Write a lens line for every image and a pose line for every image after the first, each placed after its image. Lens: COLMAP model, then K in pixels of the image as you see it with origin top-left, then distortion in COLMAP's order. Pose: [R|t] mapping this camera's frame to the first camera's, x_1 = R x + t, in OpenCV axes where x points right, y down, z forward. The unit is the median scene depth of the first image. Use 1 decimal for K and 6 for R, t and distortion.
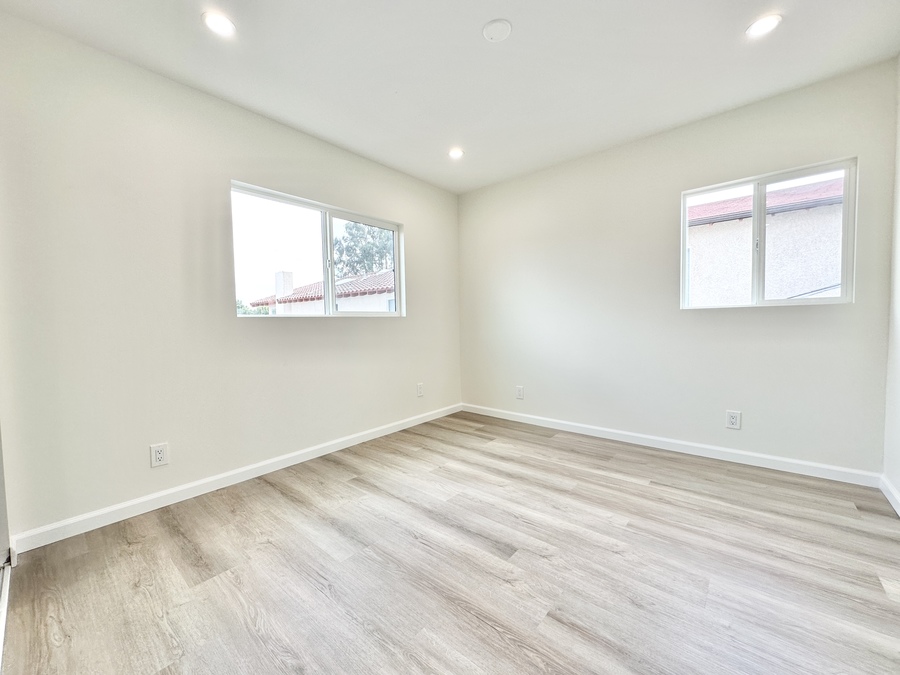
lens RADIAL K [[359.4, 0, 450.0], [0, 359.4, 337.5], [0, 0, 1]] dist [0.000388, -0.000032]
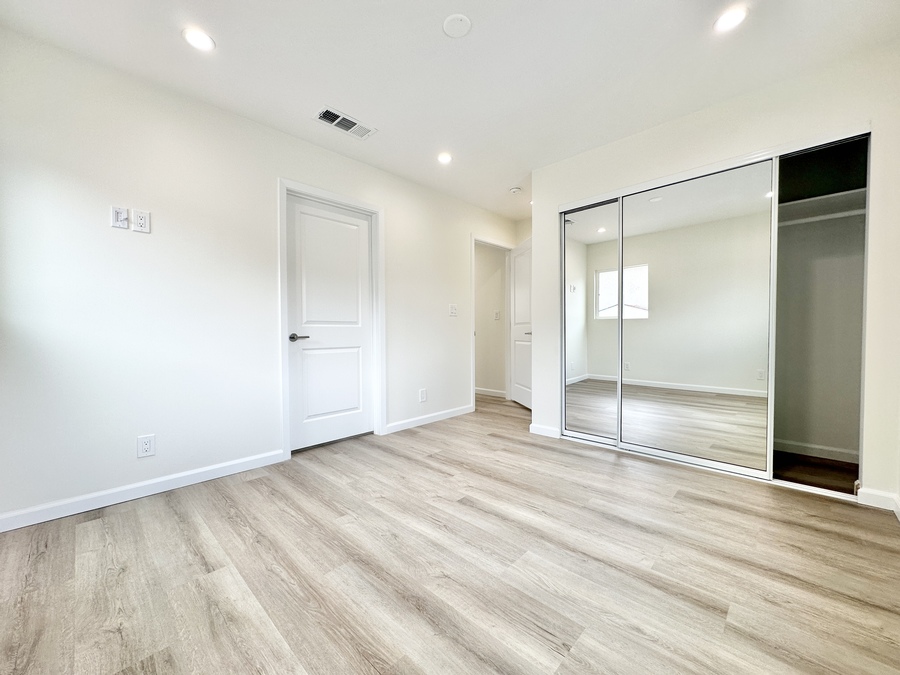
lens RADIAL K [[359.4, 0, 450.0], [0, 359.4, 337.5], [0, 0, 1]] dist [0.000388, -0.000032]
pose [[-0.997632, 0.025025, 0.064063, 0.092148], [0.029003, 0.997659, 0.061931, -0.046748], [-0.062363, 0.063642, -0.996022, 1.742038]]
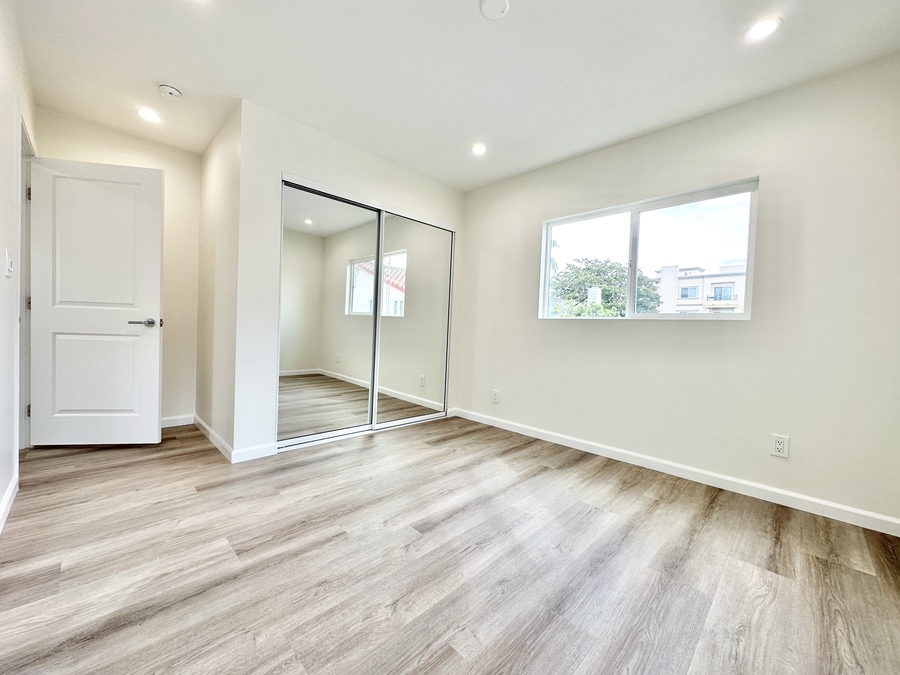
lens RADIAL K [[359.4, 0, 450.0], [0, 359.4, 337.5], [0, 0, 1]] dist [0.000388, -0.000032]
pose [[-0.075573, 0.039996, -0.996338, 0.942132], [-0.081583, 0.995597, 0.046154, -0.024321], [0.993797, 0.084772, -0.071978, 0.870222]]
